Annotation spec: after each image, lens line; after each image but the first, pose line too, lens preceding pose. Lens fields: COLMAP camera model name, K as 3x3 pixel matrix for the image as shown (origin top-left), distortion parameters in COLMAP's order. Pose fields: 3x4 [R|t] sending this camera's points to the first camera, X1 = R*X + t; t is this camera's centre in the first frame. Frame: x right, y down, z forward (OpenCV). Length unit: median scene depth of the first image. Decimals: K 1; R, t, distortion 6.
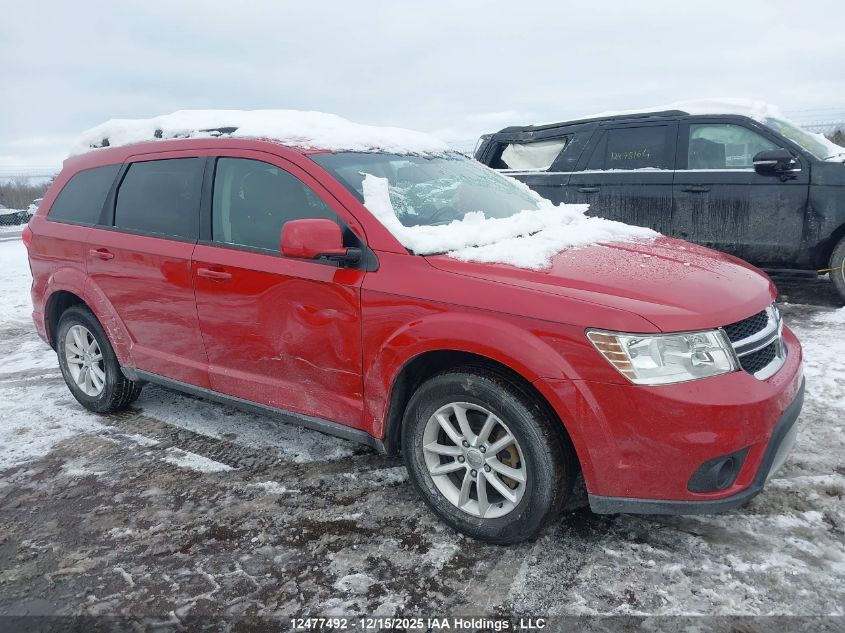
lens RADIAL K [[656.5, 0, 416.3], [0, 656.5, 316.4], [0, 0, 1]] dist [0.022204, -0.024031]
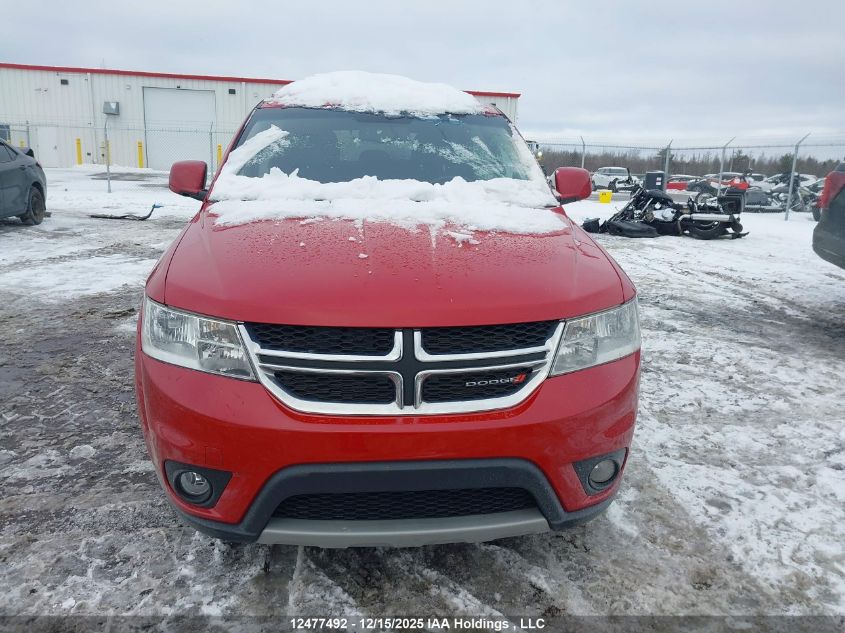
lens RADIAL K [[656.5, 0, 424.0], [0, 656.5, 311.0], [0, 0, 1]] dist [0.022204, -0.024031]
pose [[0.671210, 0.242378, -0.700521, 1.006284], [-0.216677, 0.967910, 0.127283, -0.131526], [0.708892, 0.066353, 0.702189, 0.495965]]
